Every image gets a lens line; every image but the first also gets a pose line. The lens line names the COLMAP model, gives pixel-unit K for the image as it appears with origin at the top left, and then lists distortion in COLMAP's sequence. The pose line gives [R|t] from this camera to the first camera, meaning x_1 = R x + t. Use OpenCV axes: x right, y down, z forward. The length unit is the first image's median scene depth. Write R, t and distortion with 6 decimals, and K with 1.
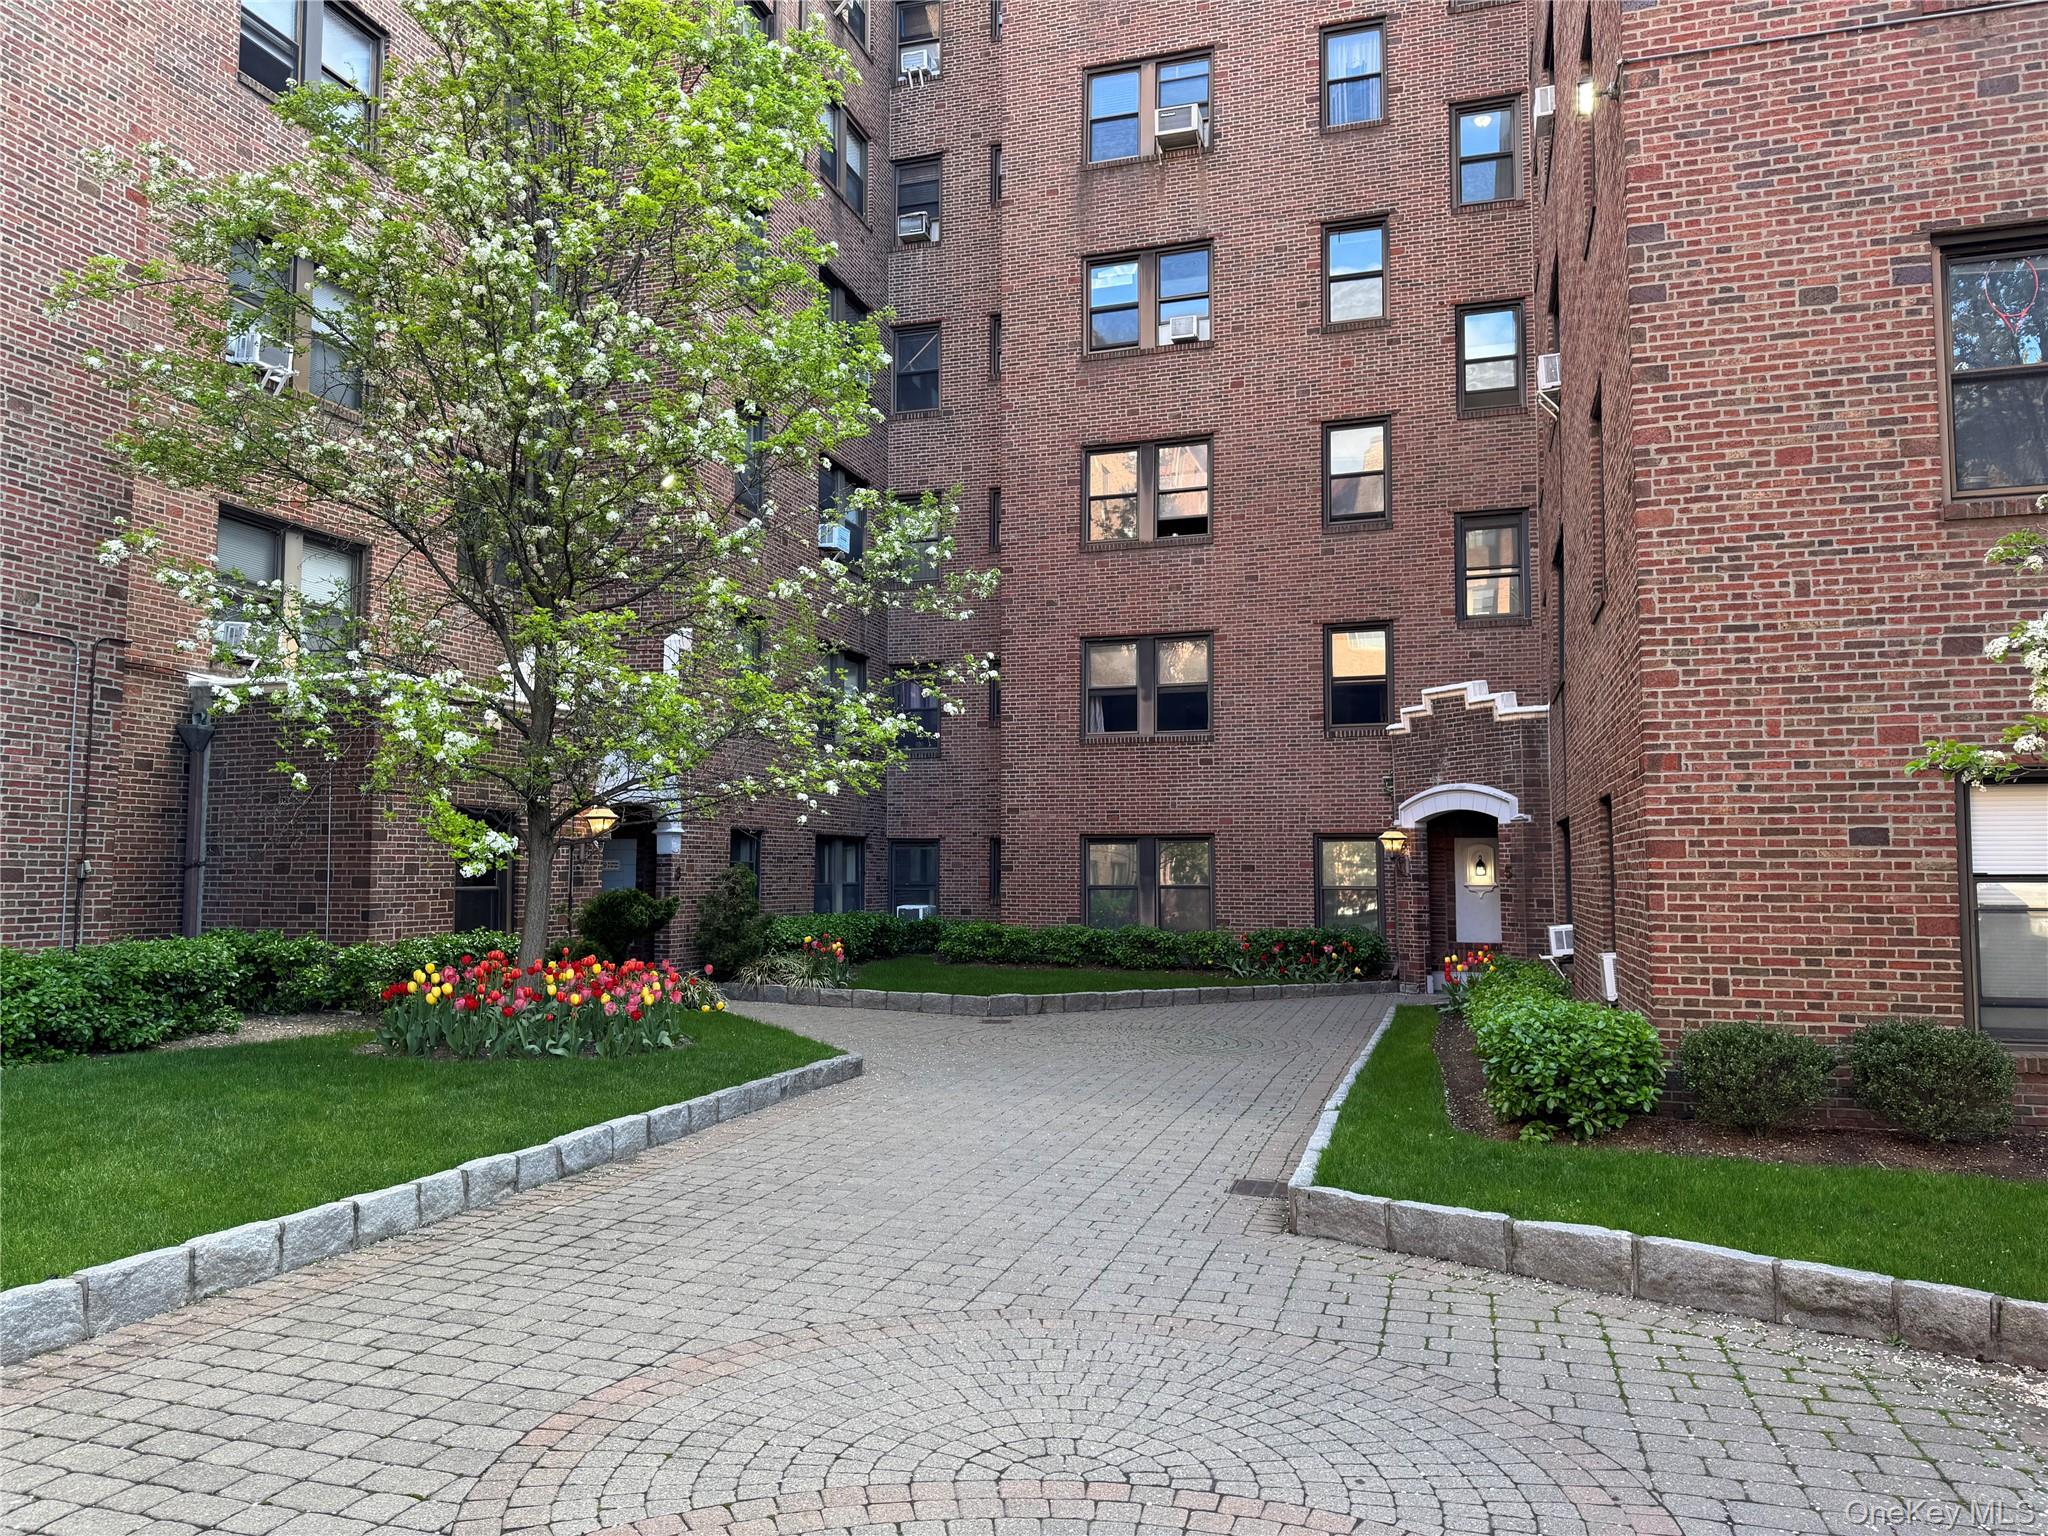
lens RADIAL K [[1449.5, 0, 1051.0], [0, 1449.5, 766.7], [0, 0, 1]] dist [0.097414, -0.152065]
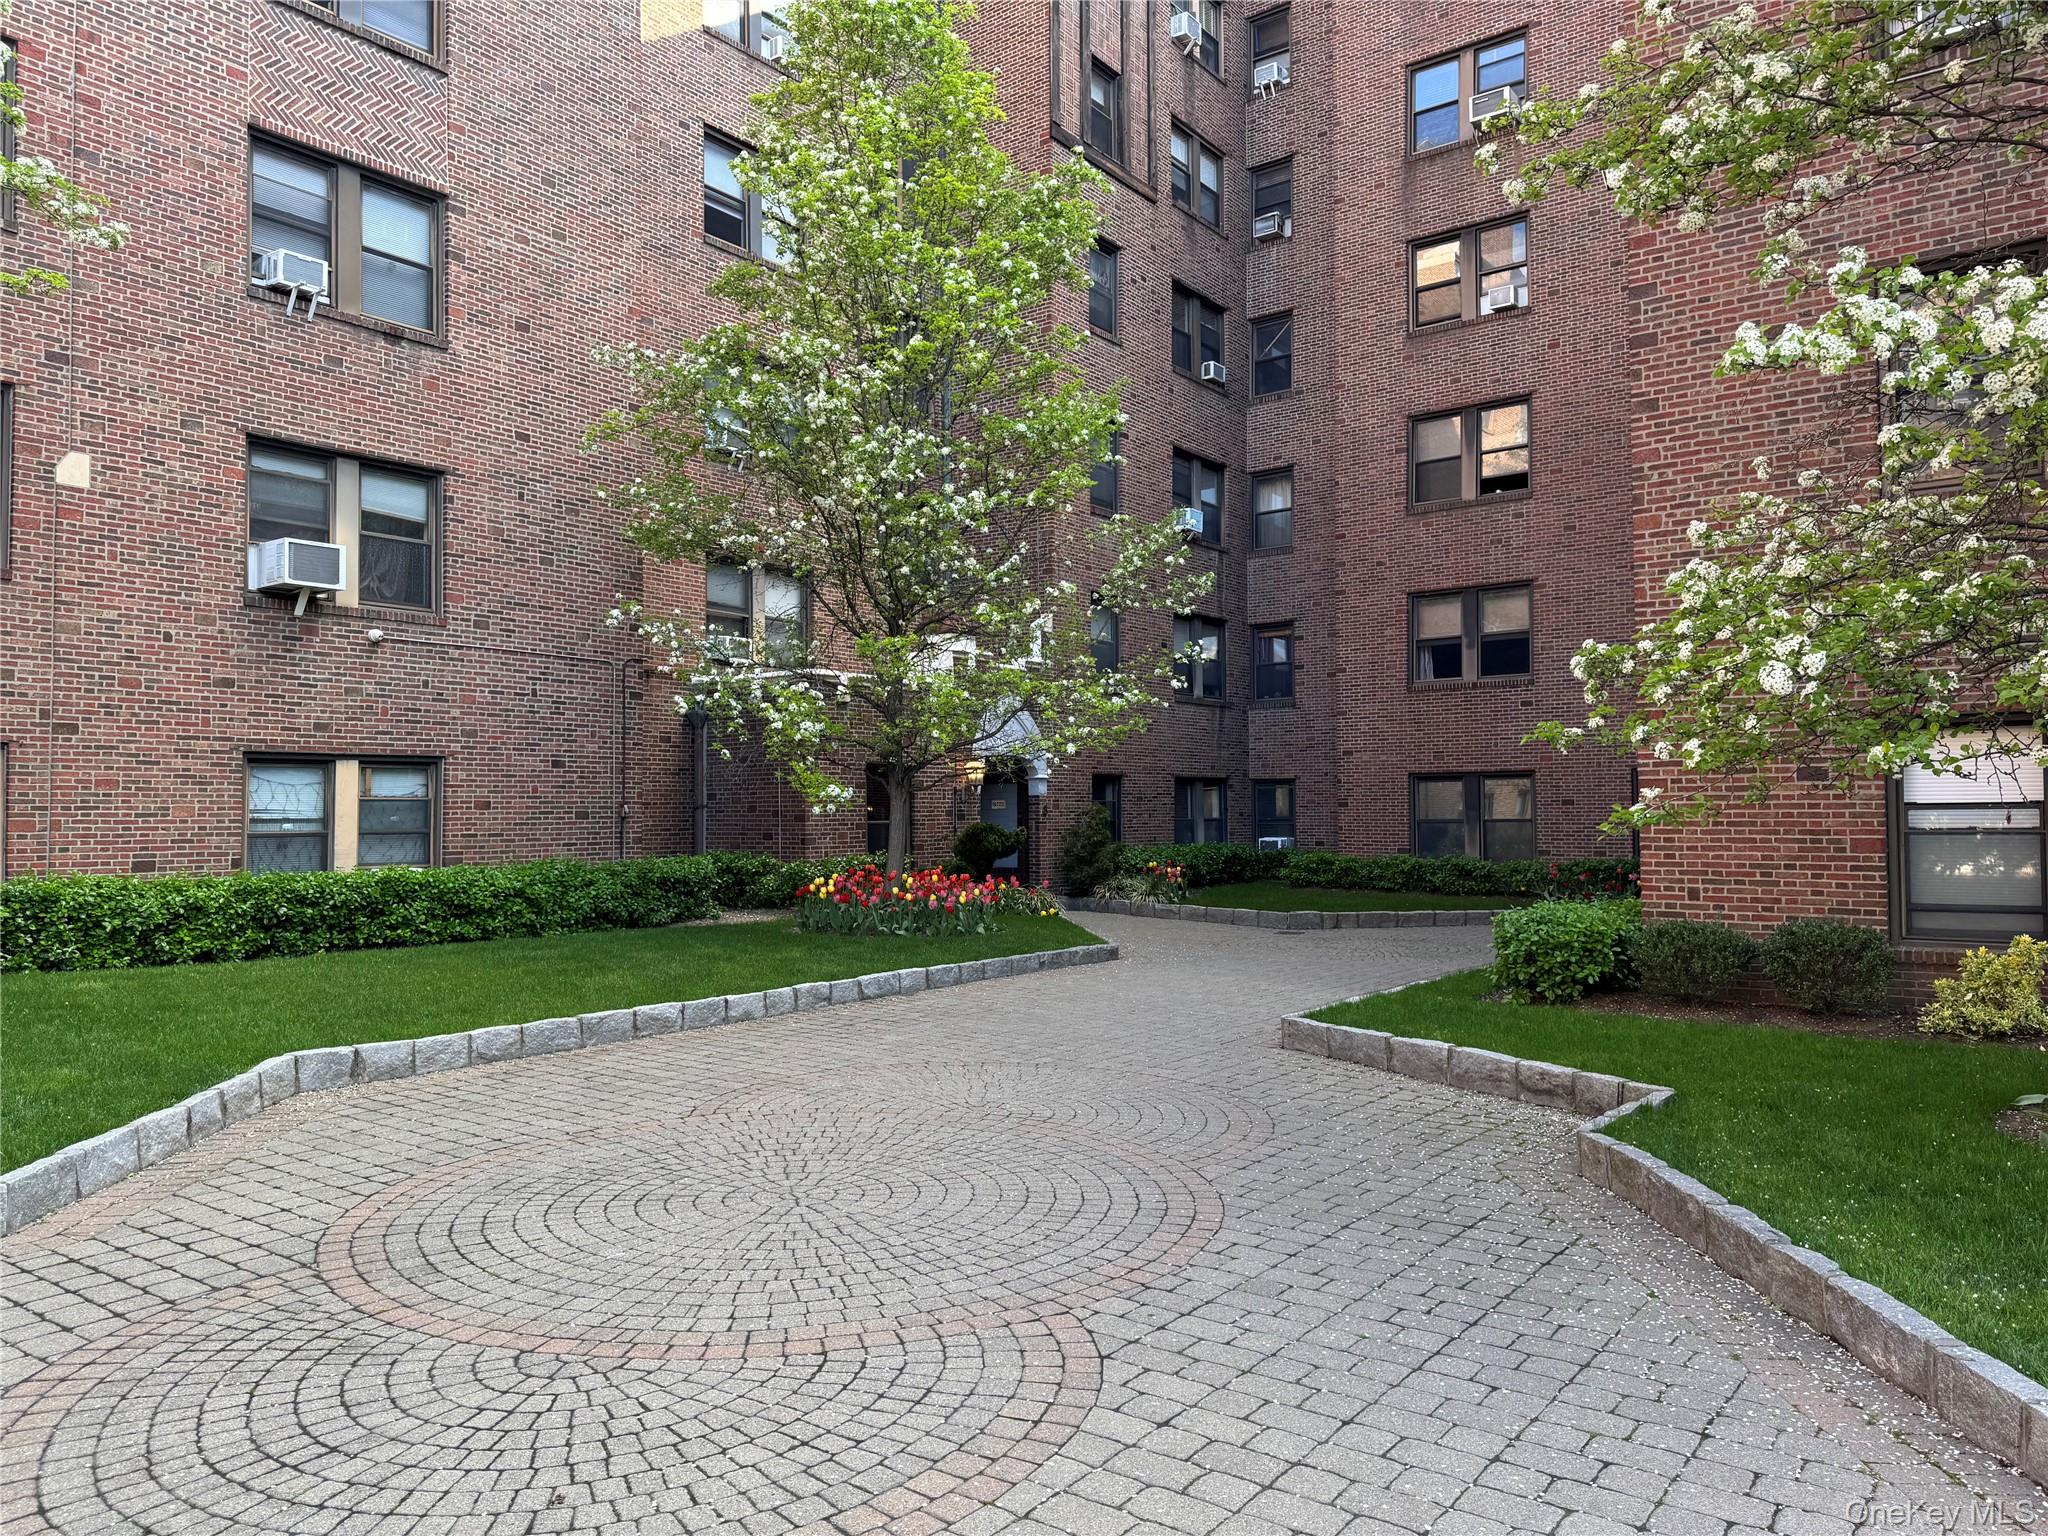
lens RADIAL K [[1416.8, 0, 1024.0], [0, 1416.8, 768.0], [0, 0, 1]] dist [0.103360, -0.188284]
pose [[0.939885, -0.018331, -0.340999, 0.322880], [0.033333, 0.998714, 0.038189, -0.024093], [0.339860, -0.047260, 0.939288, -0.340373]]
